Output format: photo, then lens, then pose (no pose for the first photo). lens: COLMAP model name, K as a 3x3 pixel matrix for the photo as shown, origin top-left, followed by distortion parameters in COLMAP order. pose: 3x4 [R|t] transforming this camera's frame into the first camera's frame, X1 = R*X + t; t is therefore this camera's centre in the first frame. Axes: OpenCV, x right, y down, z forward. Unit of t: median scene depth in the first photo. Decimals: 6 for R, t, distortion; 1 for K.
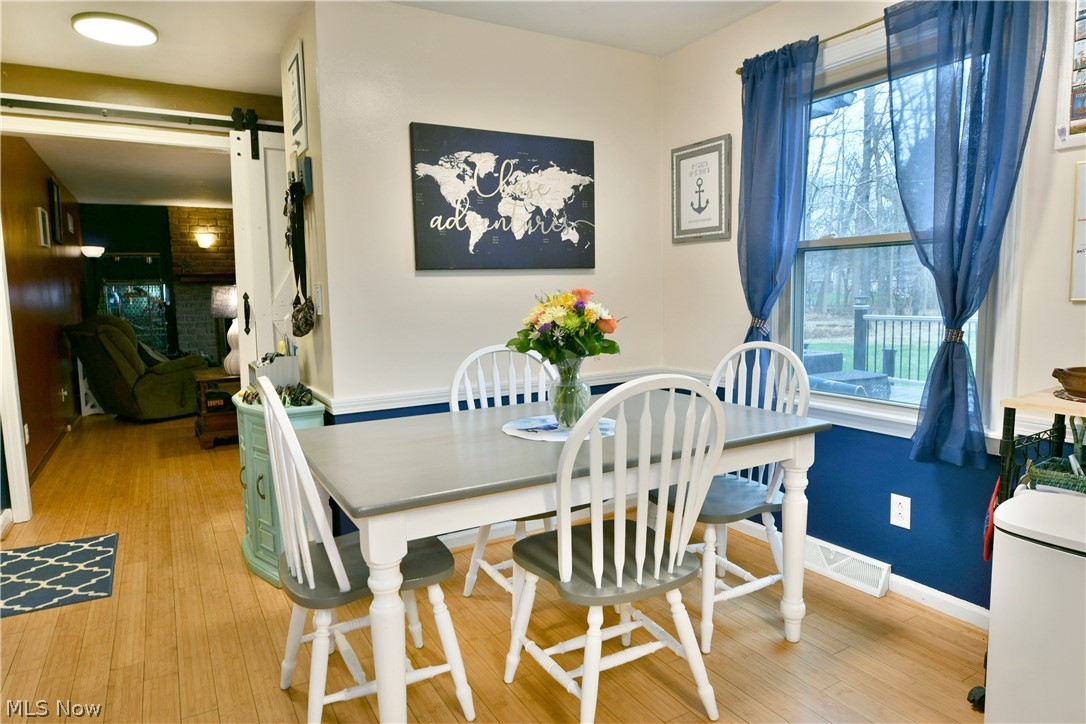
lens RADIAL K [[643.4, 0, 560.4], [0, 643.4, 355.2], [0, 0, 1]] dist [-0.017408, -0.001169]
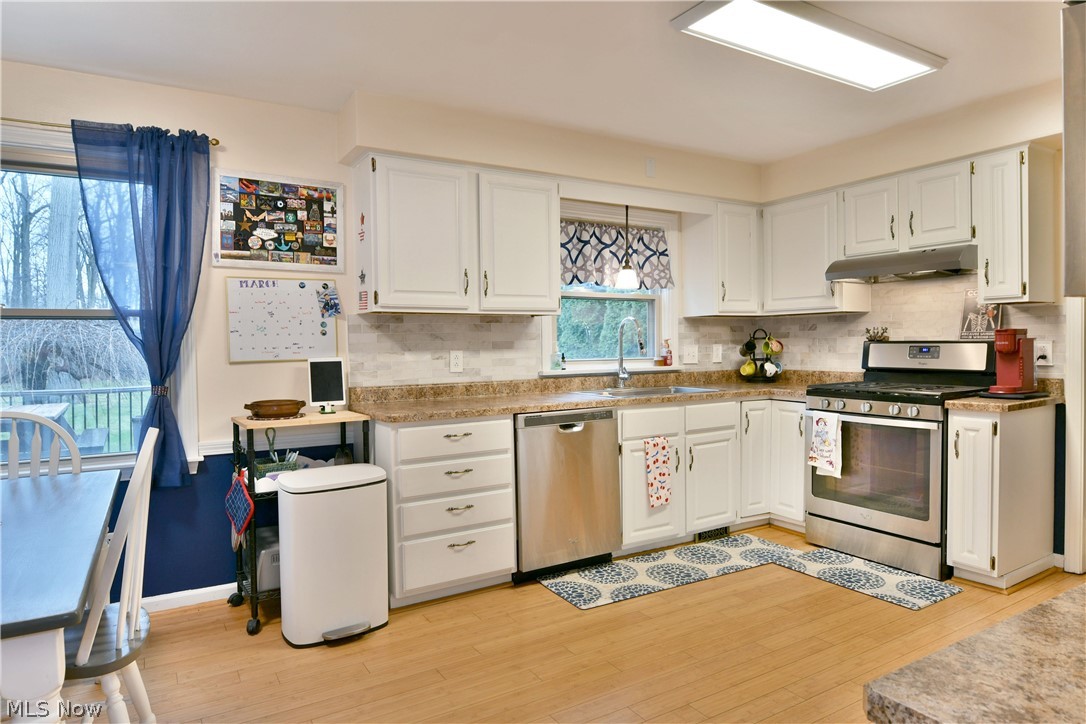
lens RADIAL K [[659.4, 0, 493.7], [0, 659.4, 358.5], [0, 0, 1]] dist [-0.017654, -0.002217]
pose [[0.053440, -0.002894, 0.998567, -0.482851], [0.116915, 0.993136, -0.003379, -0.008332], [-0.991703, 0.116928, 0.053412, 0.159445]]
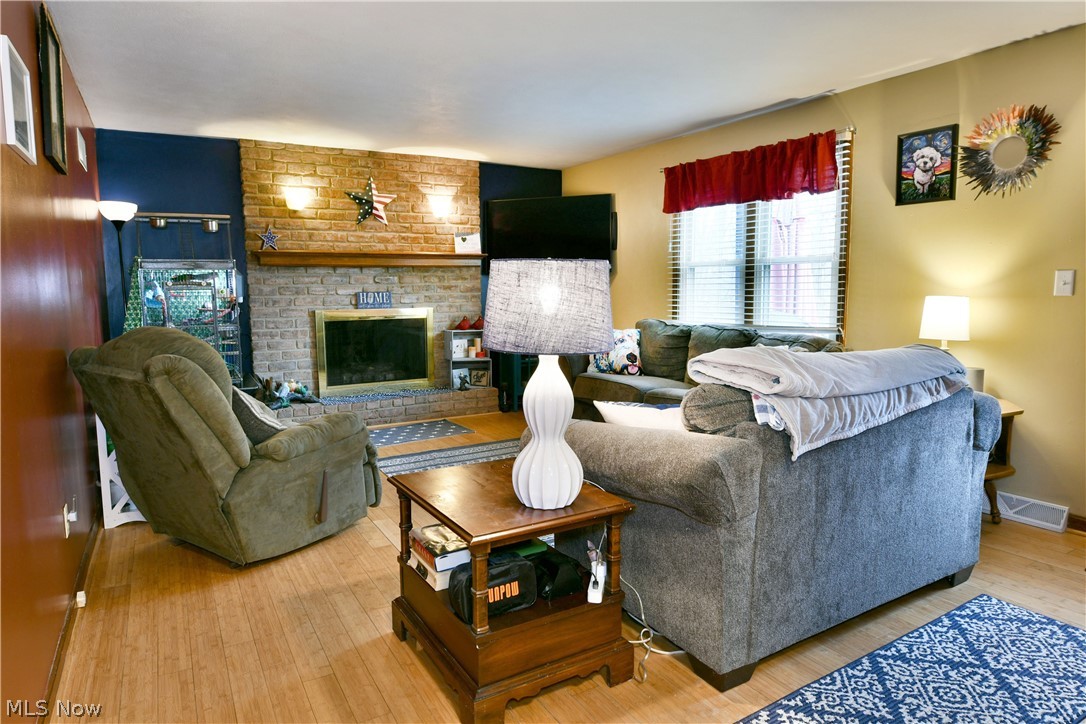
lens RADIAL K [[652.3, 0, 570.0], [0, 652.3, 355.9], [0, 0, 1]] dist [-0.019950, -0.000673]
pose [[0.999961, 0.008854, -0.000068, -0.929168], [-0.008854, 0.999938, 0.006708, -0.107624], [0.000127, -0.006707, 0.999977, 1.188979]]
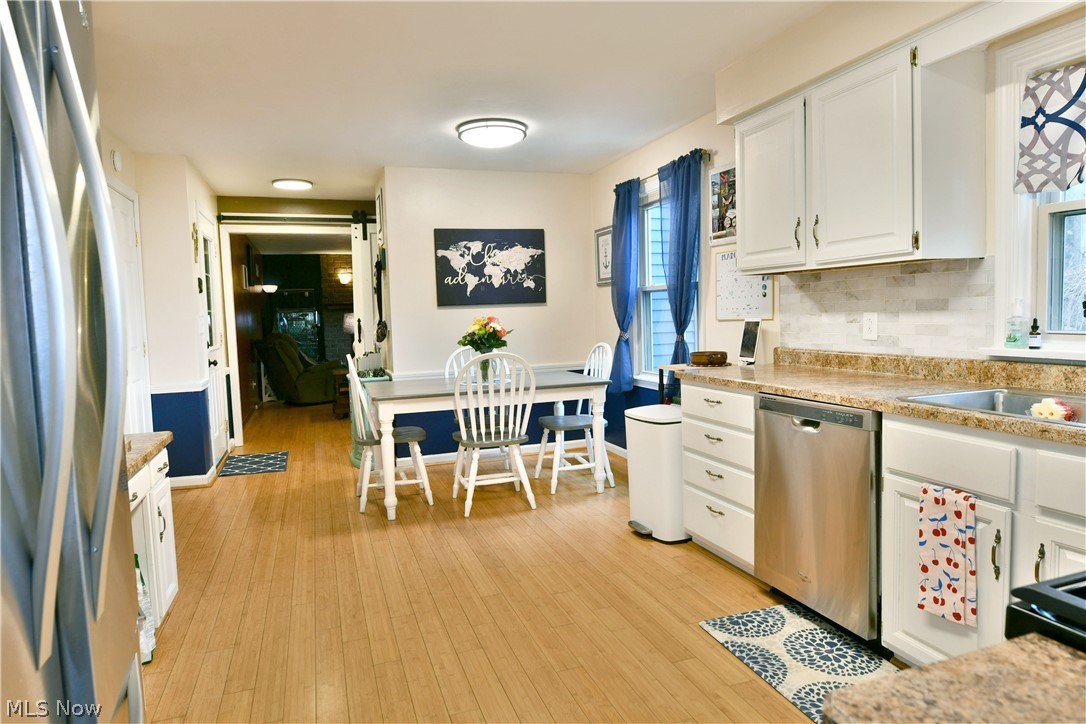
lens RADIAL K [[615.8, 0, 557.9], [0, 615.8, 352.0], [0, 0, 1]] dist [-0.015122, -0.001616]
pose [[0.983456, 0.000065, -0.181150, 0.409136], [-0.006011, 0.999461, -0.032276, 0.052042], [0.181050, 0.032831, 0.982926, -0.637132]]
